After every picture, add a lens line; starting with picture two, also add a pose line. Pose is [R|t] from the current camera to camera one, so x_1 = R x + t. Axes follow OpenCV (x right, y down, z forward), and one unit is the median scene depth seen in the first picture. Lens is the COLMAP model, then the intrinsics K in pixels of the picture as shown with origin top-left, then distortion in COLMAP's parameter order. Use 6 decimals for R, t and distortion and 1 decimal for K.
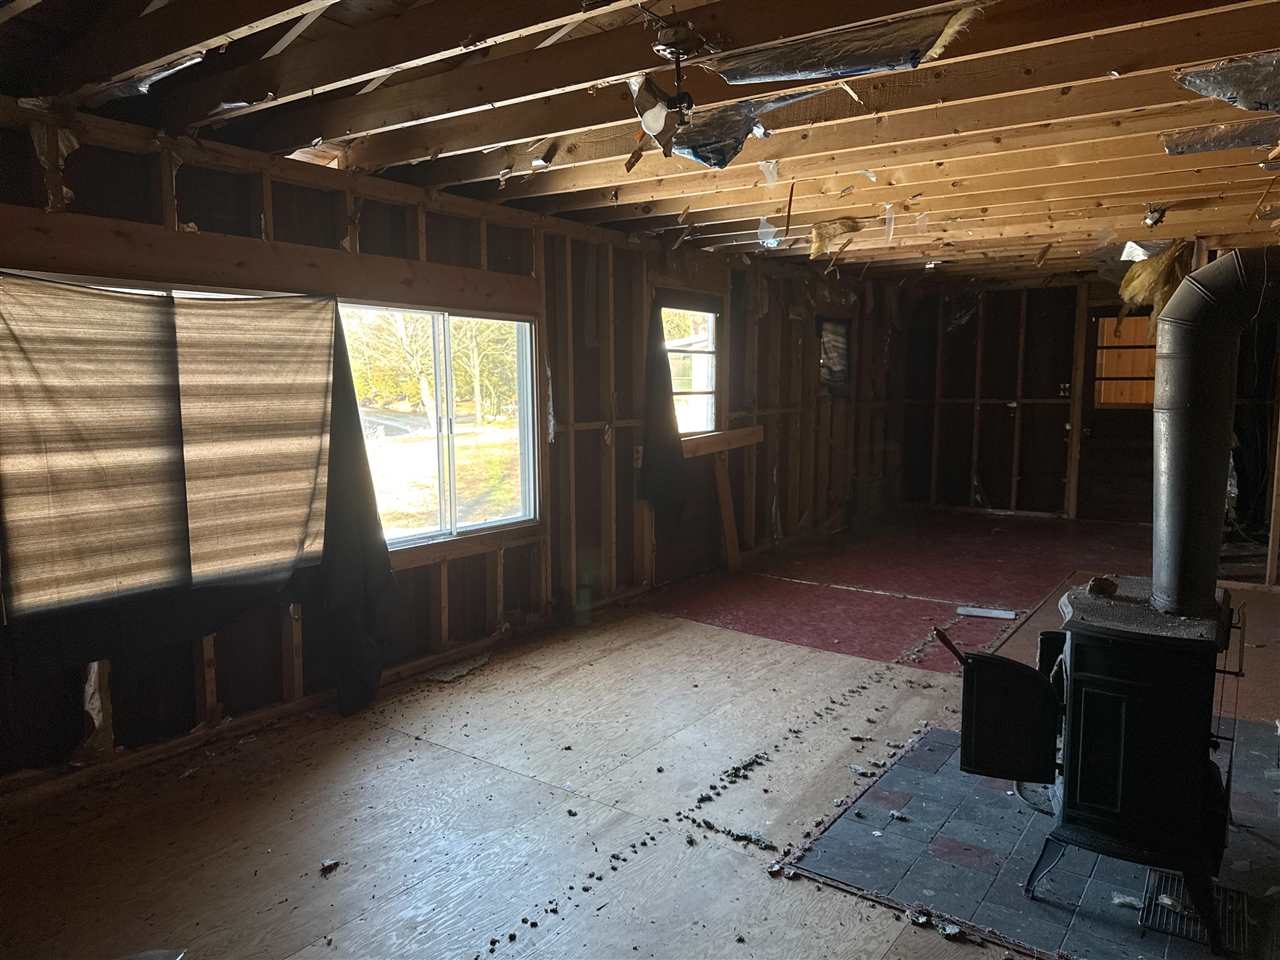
lens RADIAL K [[892.8, 0, 638.2], [0, 892.8, 483.2], [0, 0, 1]] dist [0.149116, -0.264812]
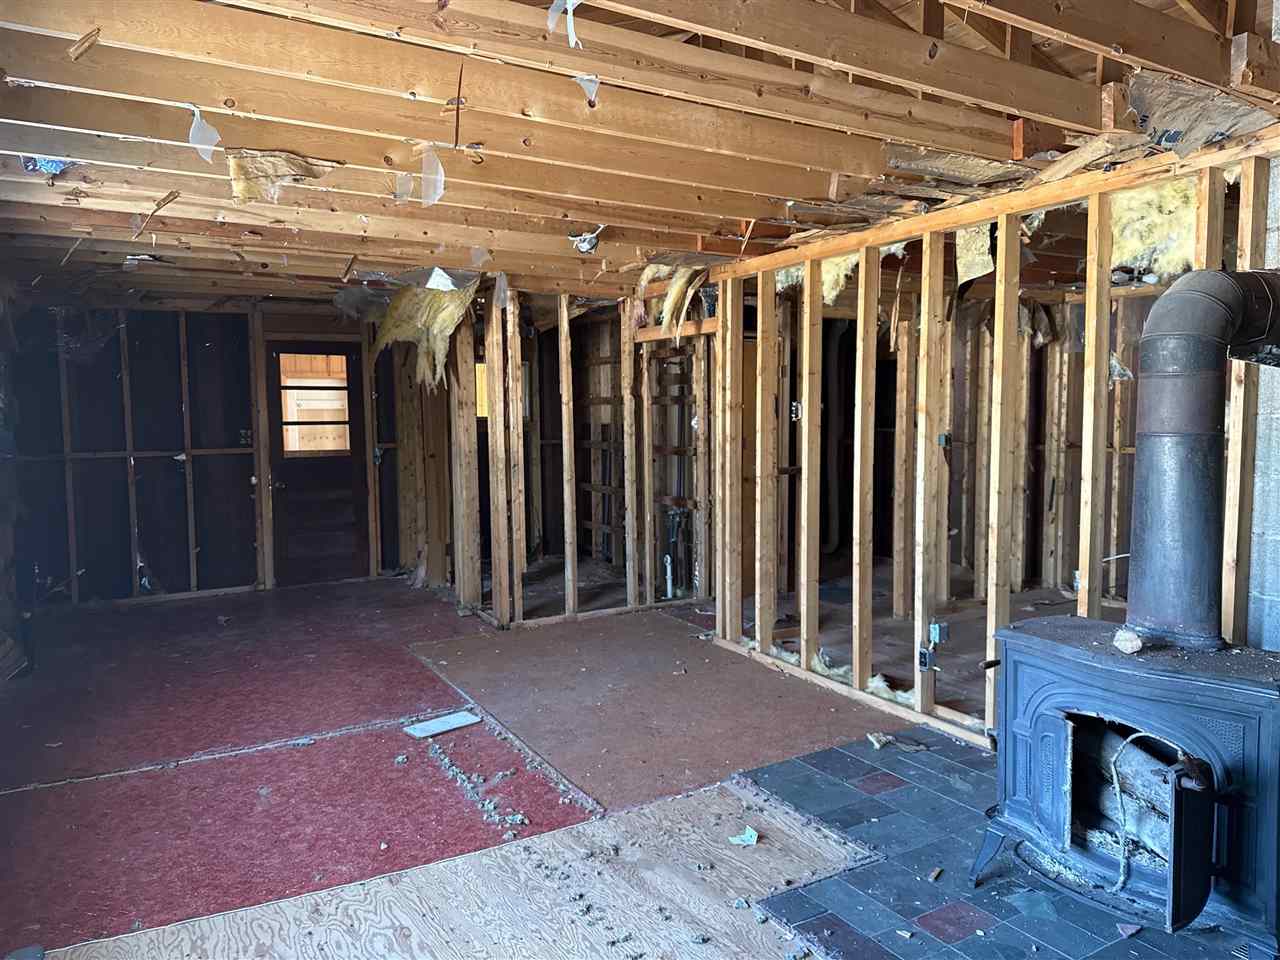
lens RADIAL K [[904.5, 0, 643.6], [0, 904.5, 488.5], [0, 0, 1]] dist [0.025897, -0.030186]
pose [[0.408149, -0.068978, 0.910306, -0.217081], [0.115584, 0.993022, 0.023422, -0.049958], [-0.905569, 0.095657, 0.413273, 0.499002]]
